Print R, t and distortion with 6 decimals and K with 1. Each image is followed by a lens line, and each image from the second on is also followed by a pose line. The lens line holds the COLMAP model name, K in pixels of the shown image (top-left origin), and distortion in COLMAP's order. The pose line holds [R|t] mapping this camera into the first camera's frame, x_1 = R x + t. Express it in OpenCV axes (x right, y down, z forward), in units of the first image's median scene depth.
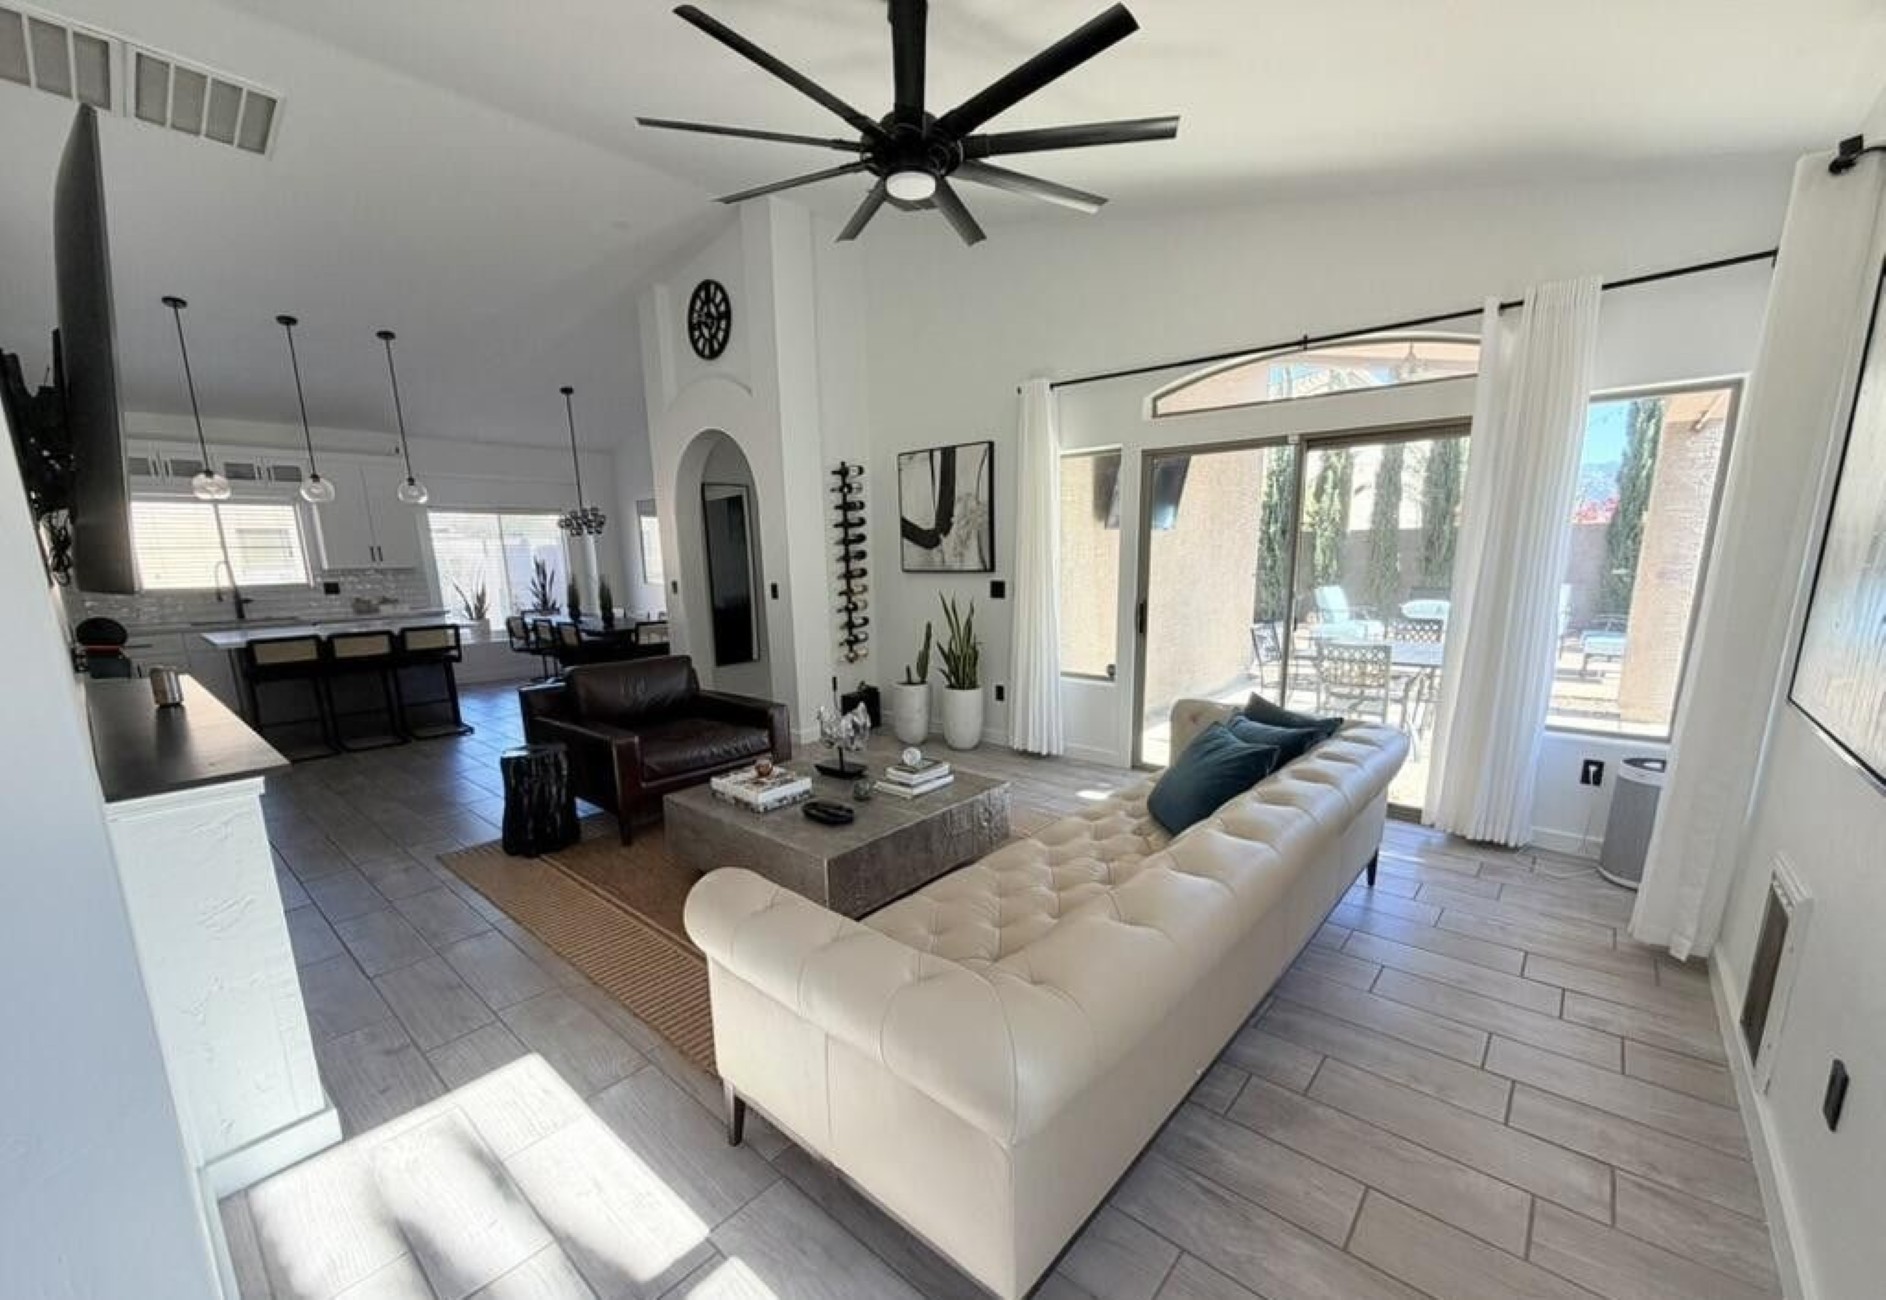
lens RADIAL K [[751.9, 0, 940.4], [0, 751.9, 709.6], [0, 0, 1]] dist [0.000912, 0.000050]
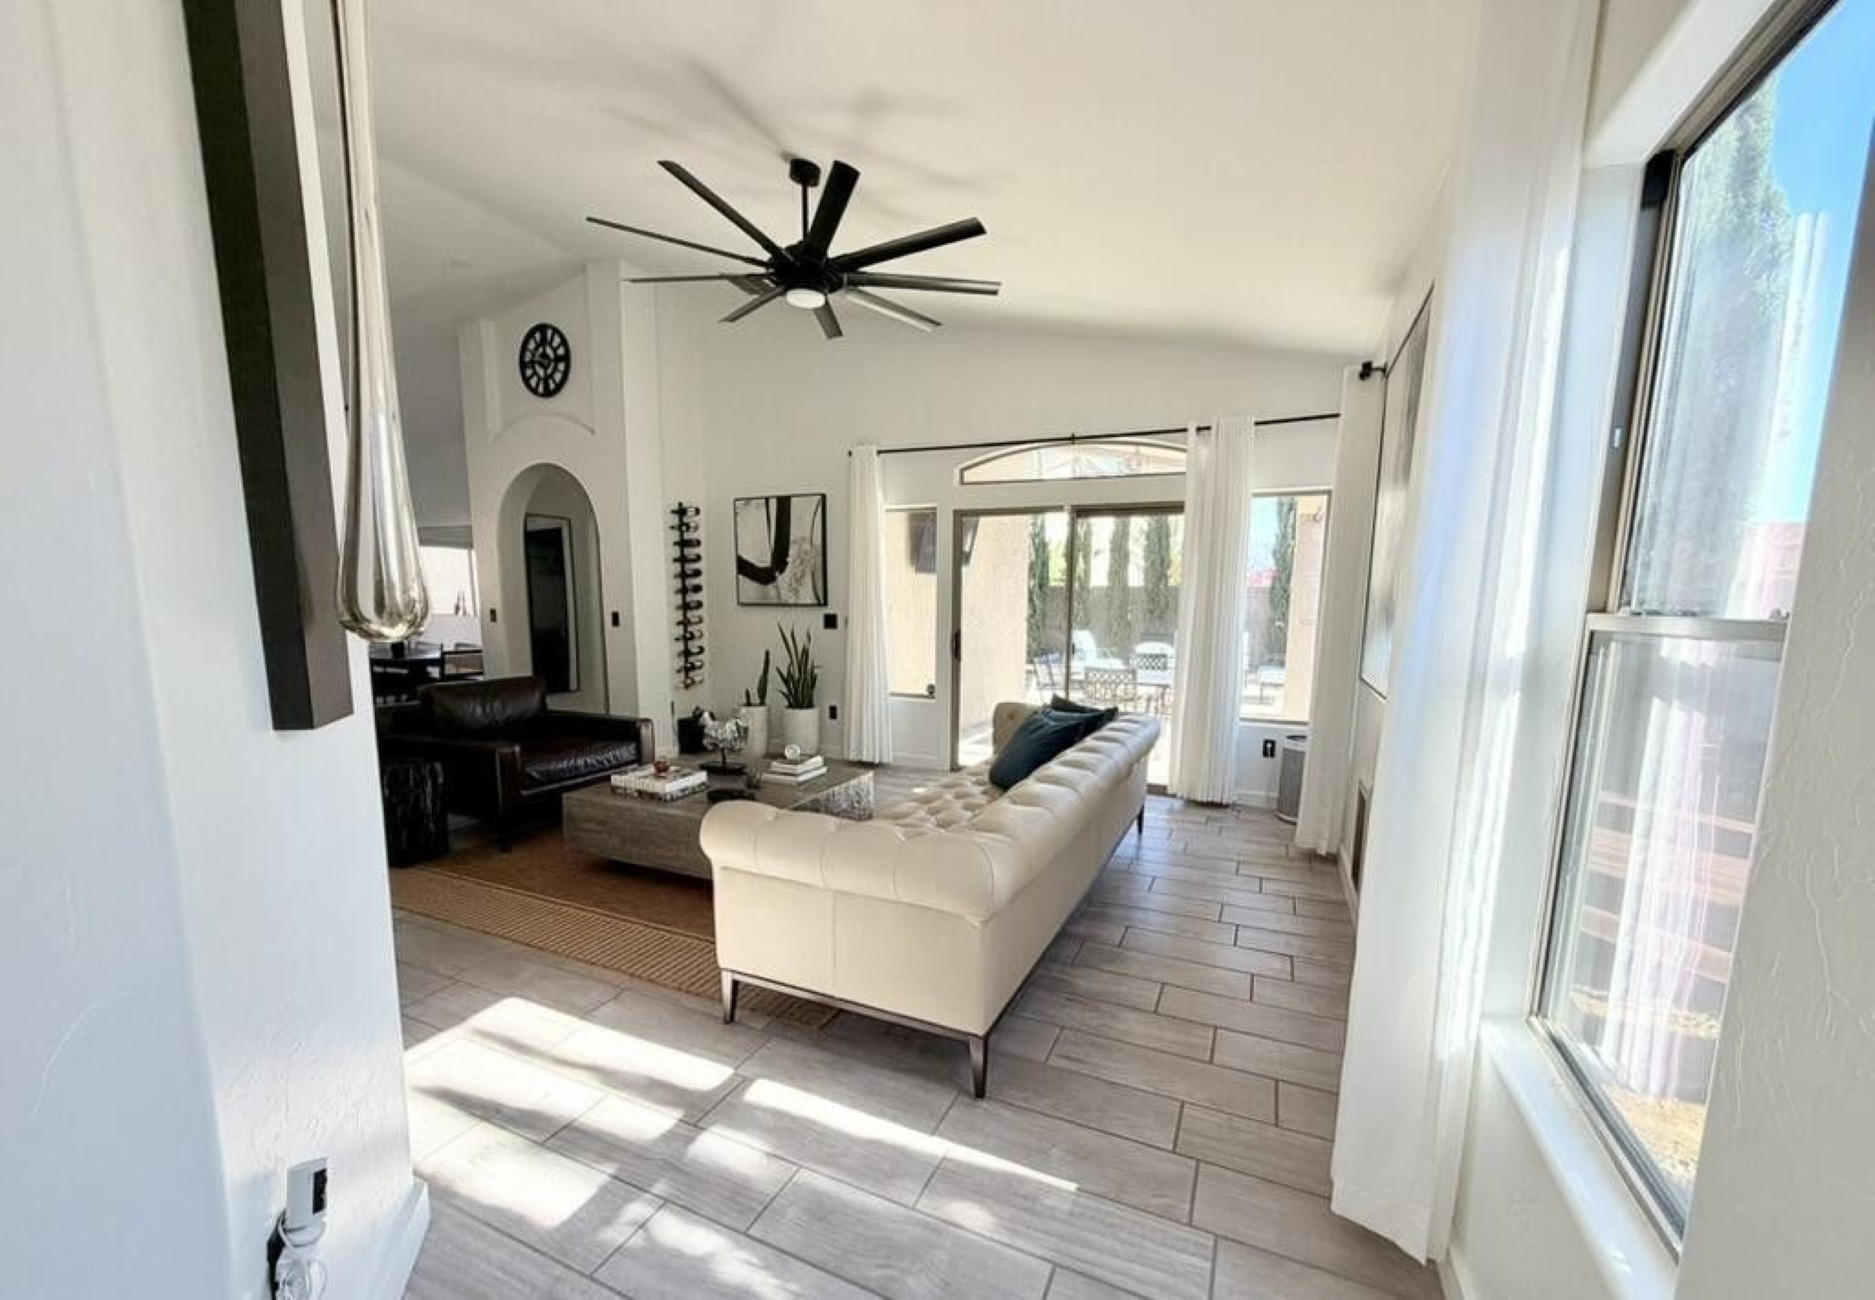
lens RADIAL K [[746.3, 0, 935.8], [0, 746.3, 706.3], [0, 0, 1]] dist [0.000444, 0.000232]
pose [[0.956654, -0.013077, 0.290933, -0.100190], [0.032640, 0.997512, -0.062492, 0.044393], [-0.289392, 0.069279, 0.954700, -0.116975]]
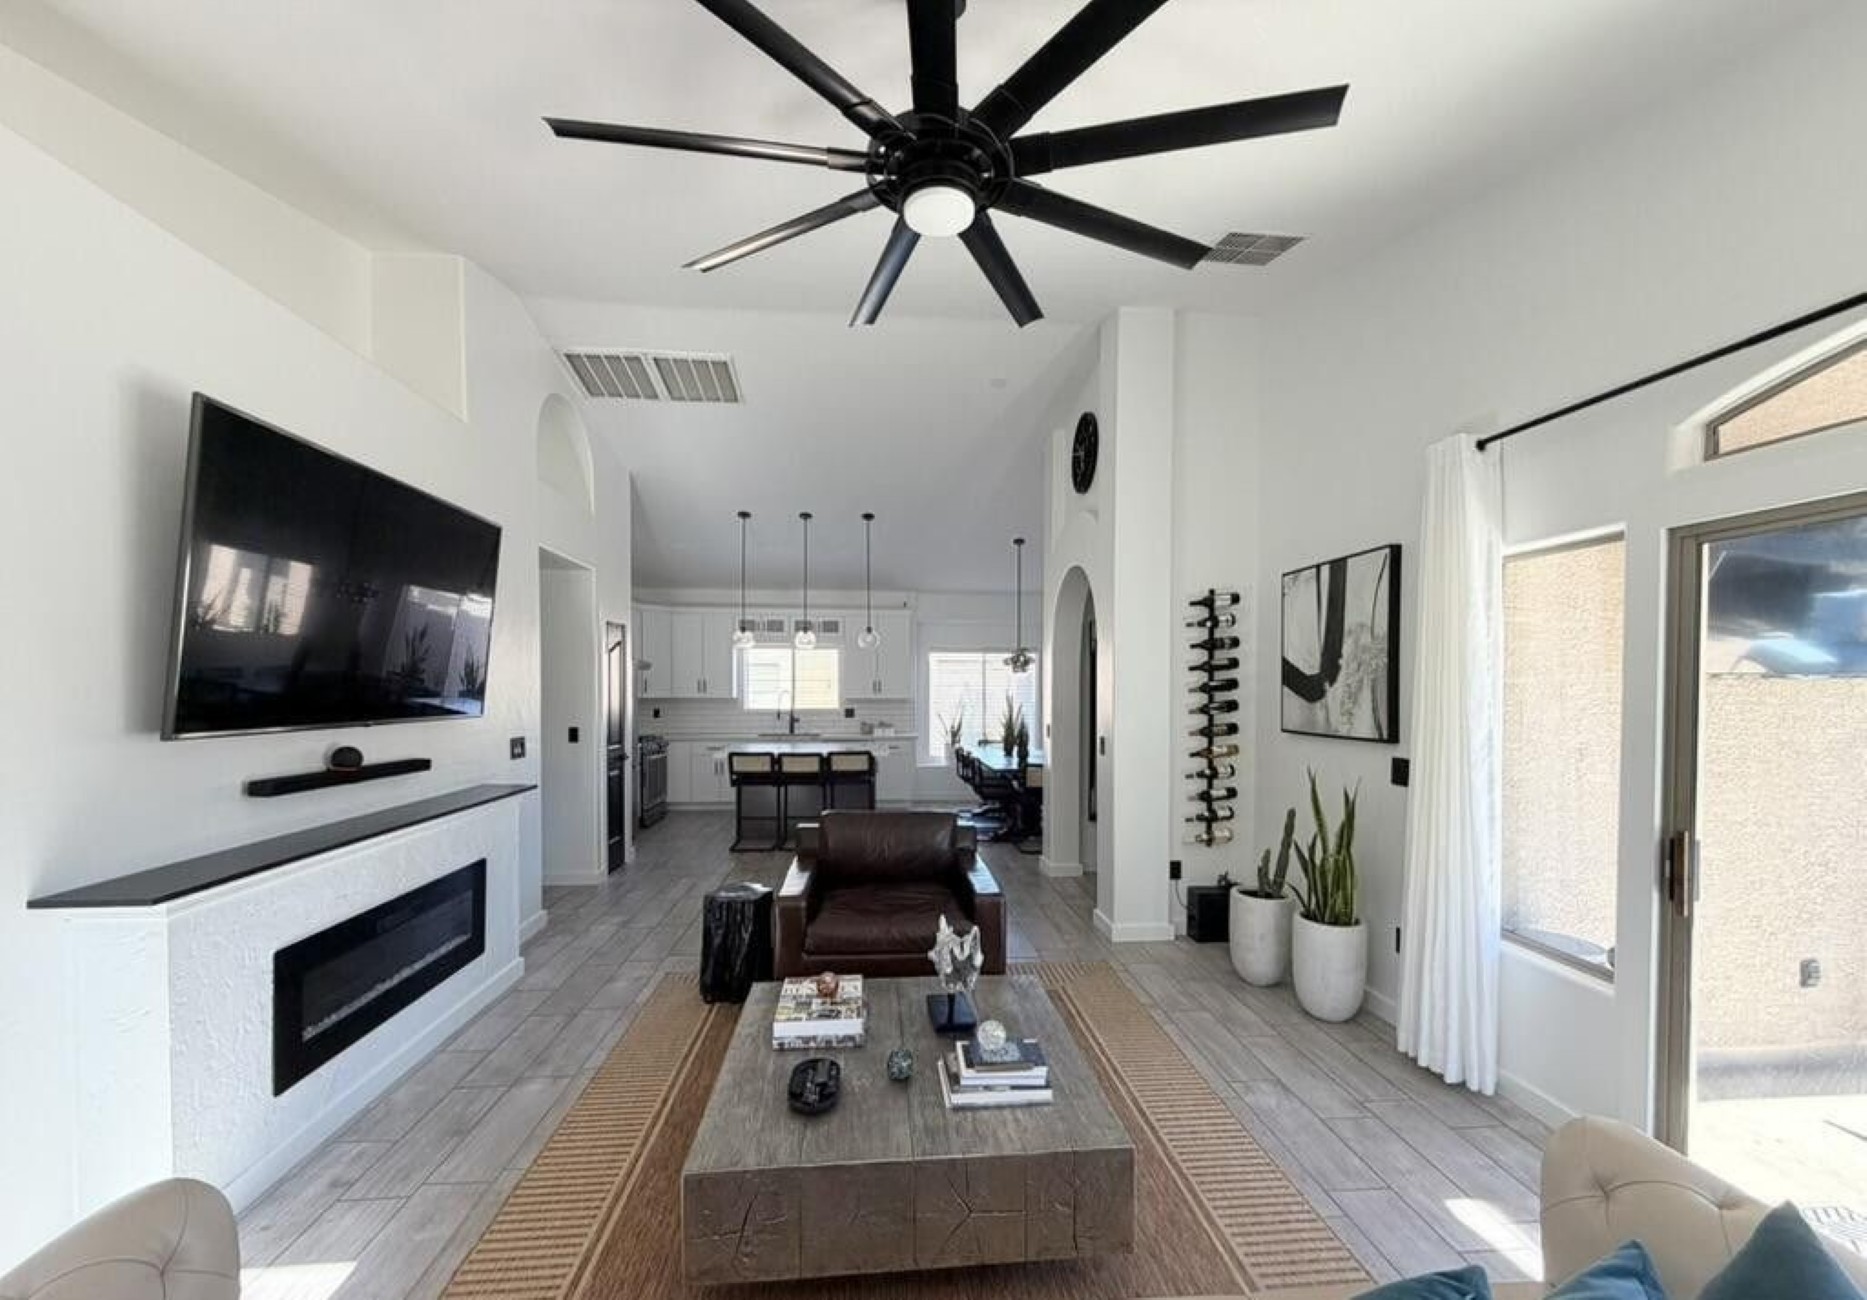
lens RADIAL K [[744.3, 0, 929.2], [0, 744.3, 700.9], [0, 0, 1]] dist [-0.000754, 0.000032]
pose [[0.717125, 0.035329, -0.696048, 0.217563], [-0.159965, 0.980395, -0.115048, -0.082969], [0.678338, 0.193848, 0.708718, 0.286146]]
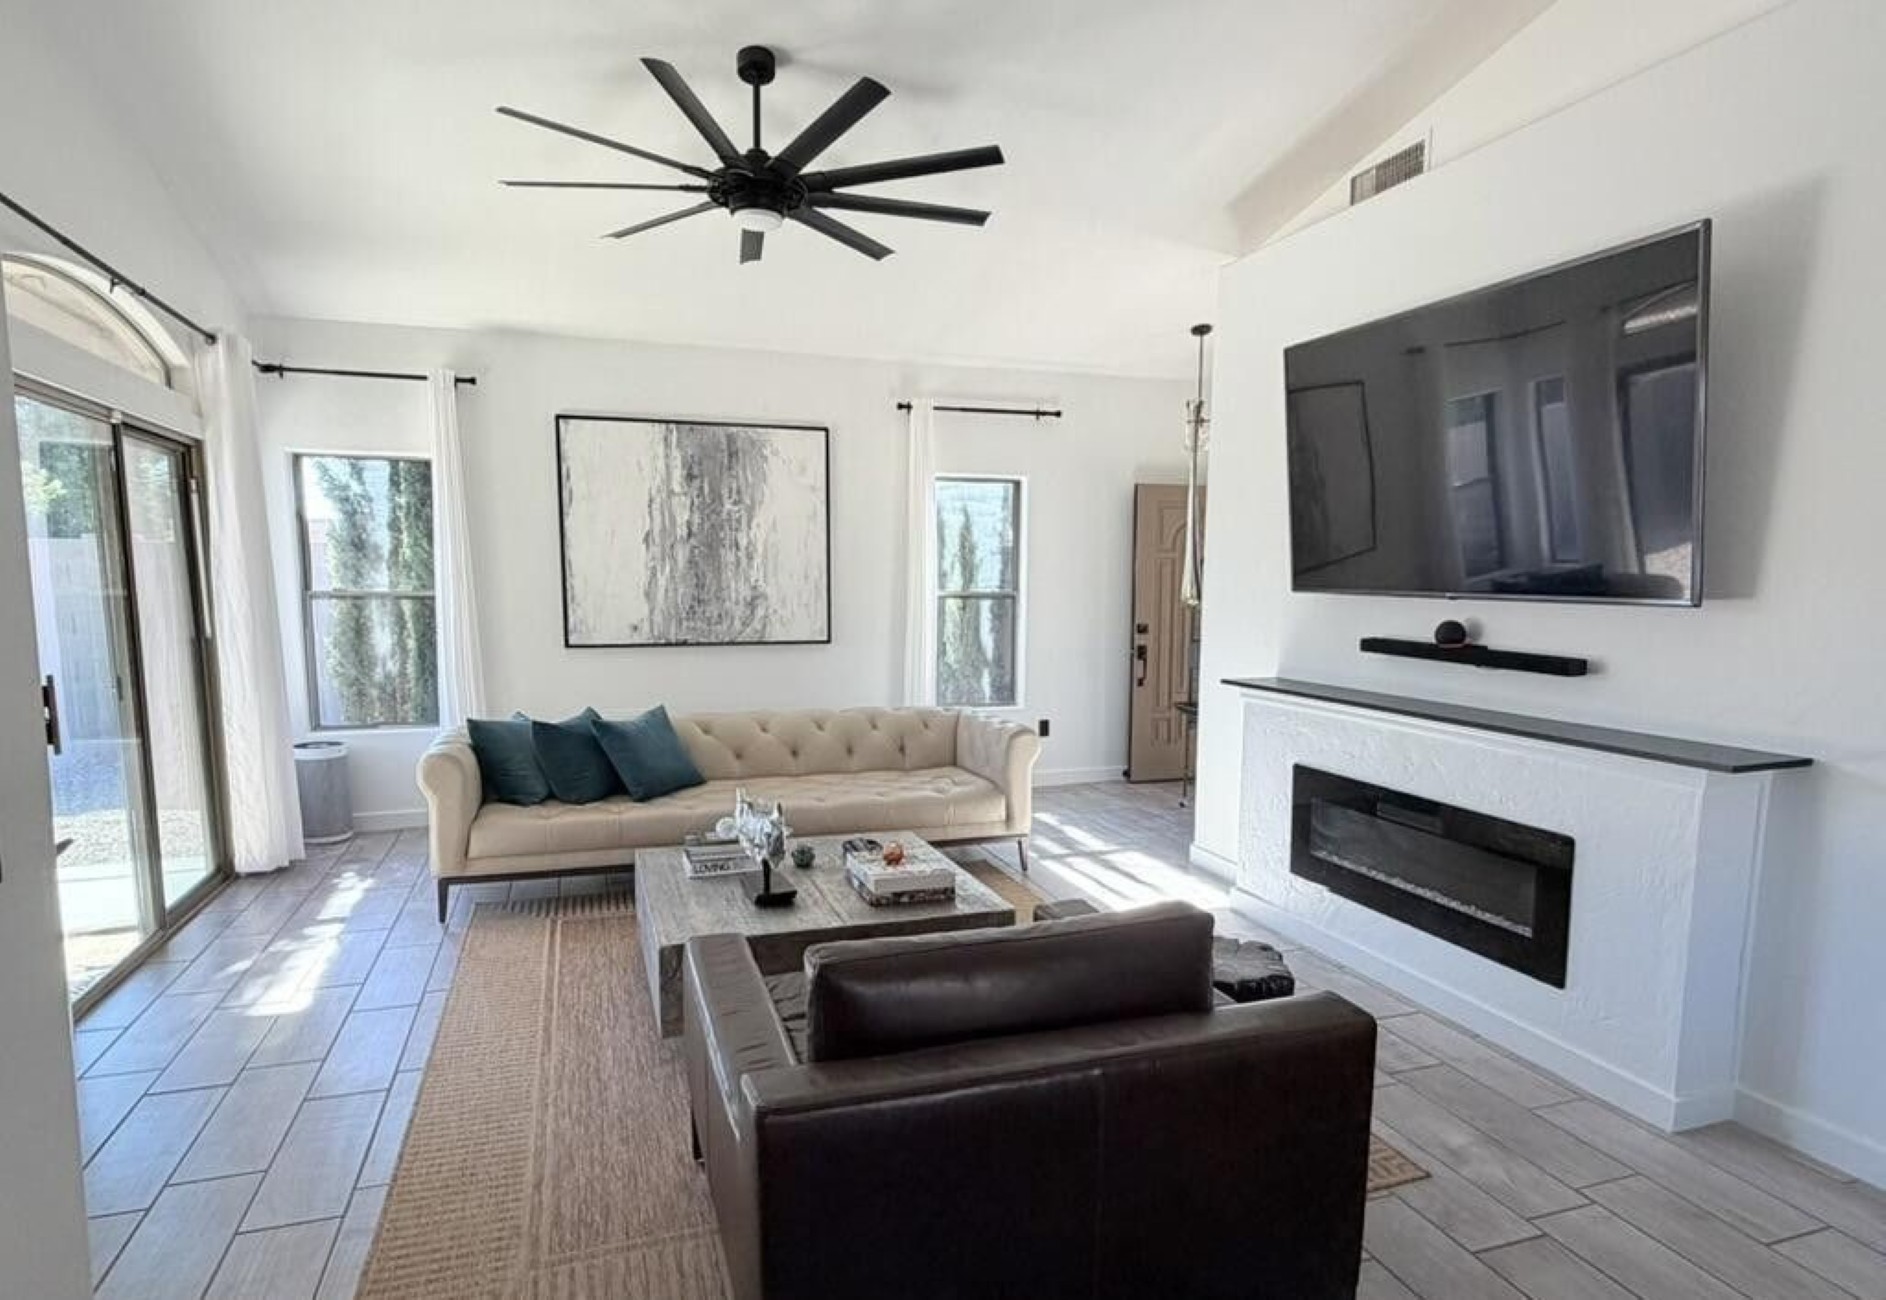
lens RADIAL K [[1062.1, 0, 946.8], [0, 1062.1, 707.0], [0, 0, 1]] dist [-0.001653, 0.000885]
pose [[-0.866475, -0.051418, 0.496565, -0.487624], [0.111234, 0.949791, 0.292444, -0.225797], [-0.486670, 0.308630, -0.817251, 1.098334]]
